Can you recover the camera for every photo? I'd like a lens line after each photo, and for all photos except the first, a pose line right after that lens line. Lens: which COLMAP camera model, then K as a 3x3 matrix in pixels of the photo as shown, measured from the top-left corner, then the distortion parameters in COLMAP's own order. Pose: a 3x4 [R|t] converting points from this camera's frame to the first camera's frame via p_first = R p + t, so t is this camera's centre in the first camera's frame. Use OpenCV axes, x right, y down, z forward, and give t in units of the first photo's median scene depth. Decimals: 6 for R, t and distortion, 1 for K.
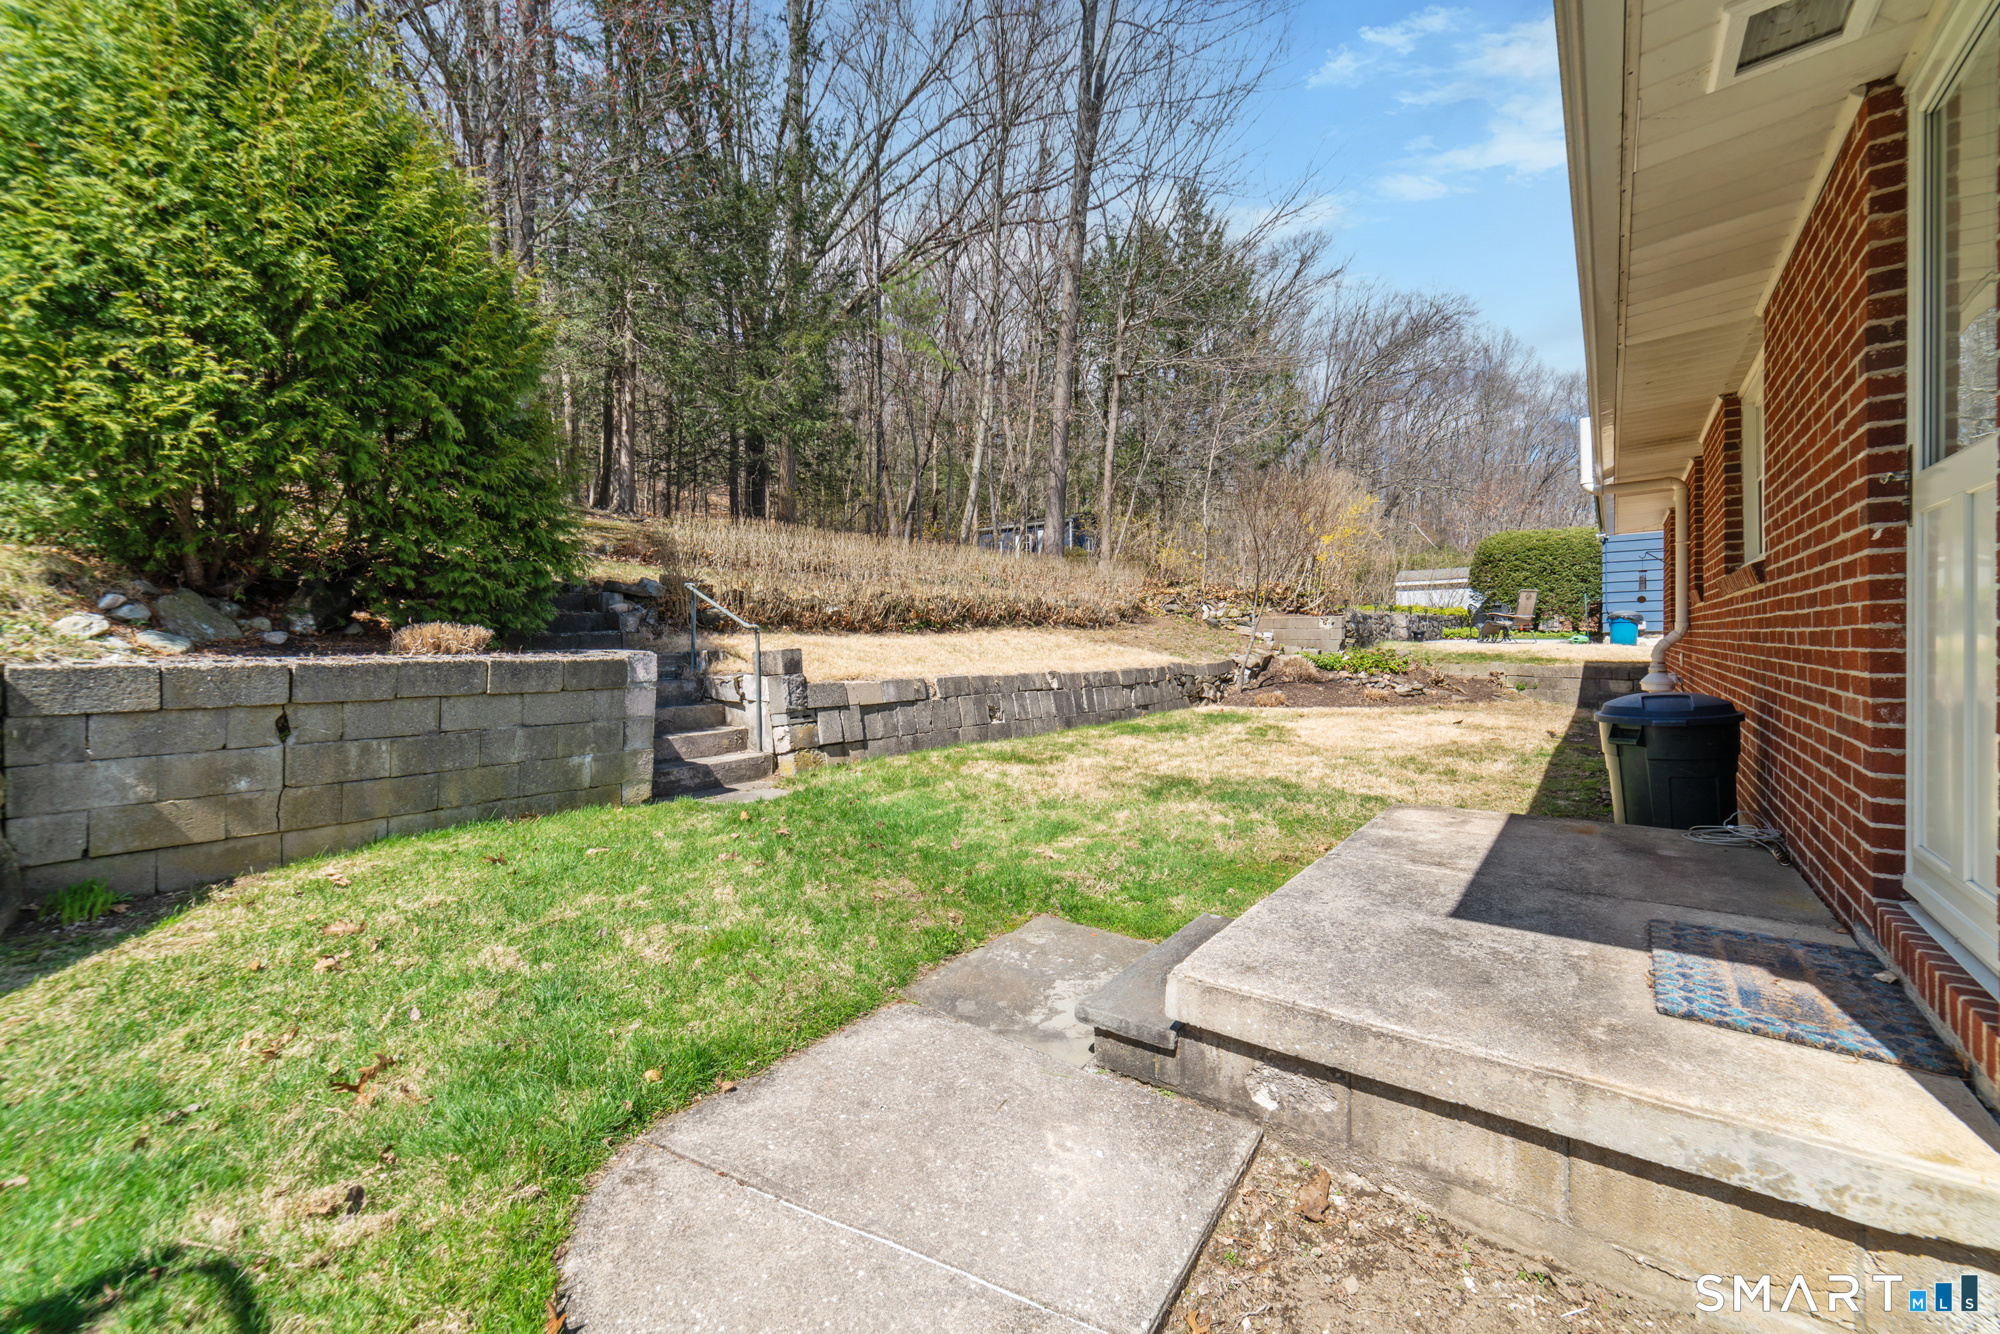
lens RADIAL K [[791.8, 0, 1004.4], [0, 791.8, 651.0], [0, 0, 1]] dist [-0.002016, 0.001698]
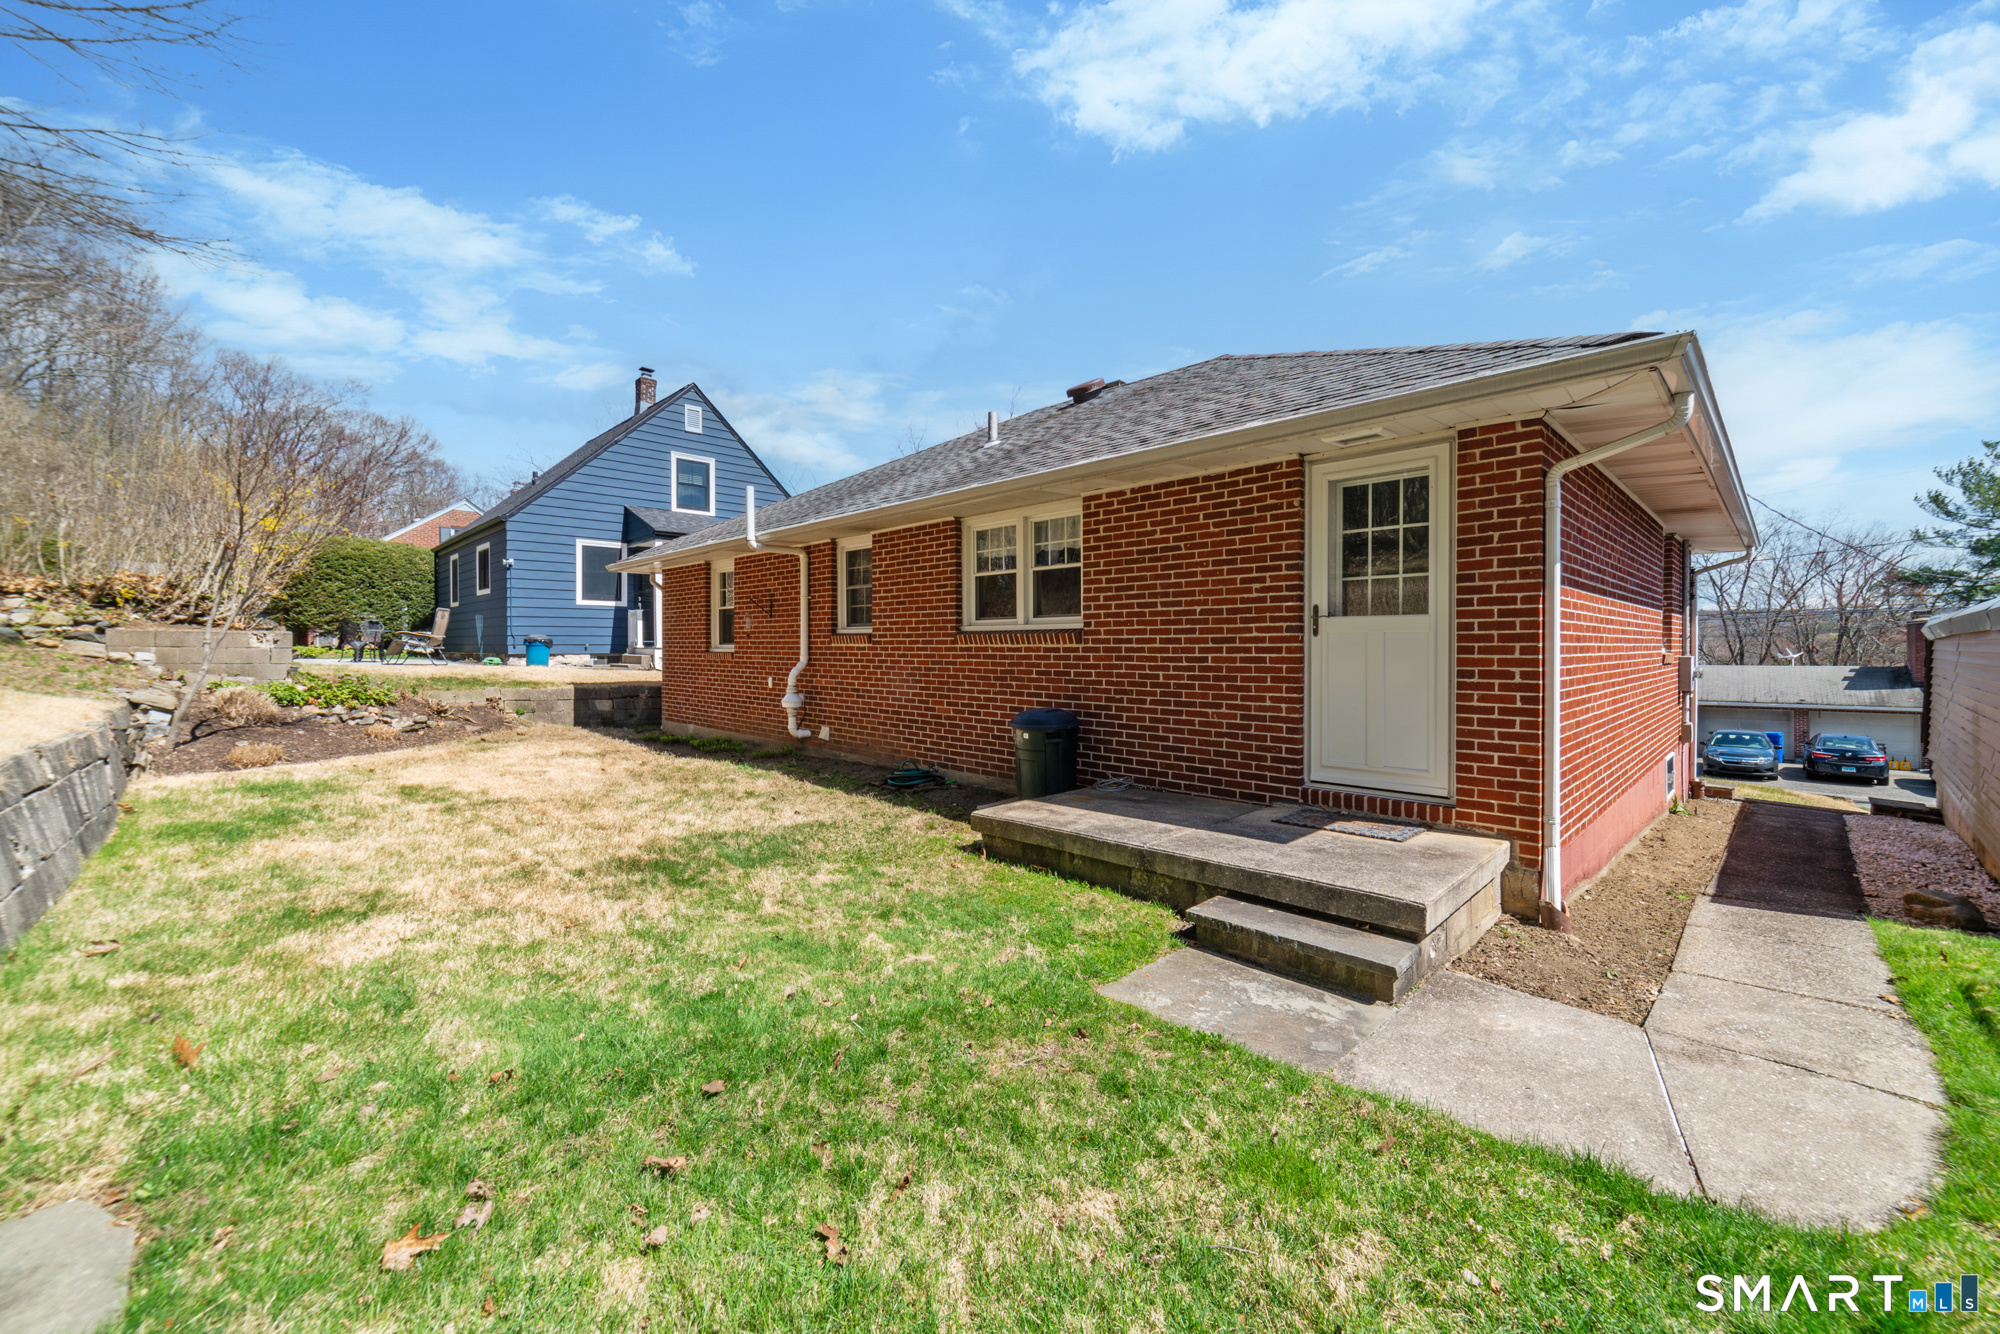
lens RADIAL K [[791.8, 0, 1005.6], [0, 791.8, 661.8], [0, 0, 1]] dist [-0.002016, 0.001698]
pose [[0.124801, -0.004749, 0.992170, -0.235032], [0.008962, 0.999953, 0.003659, -0.013684], [-0.992141, 0.008435, 0.124838, 0.265609]]
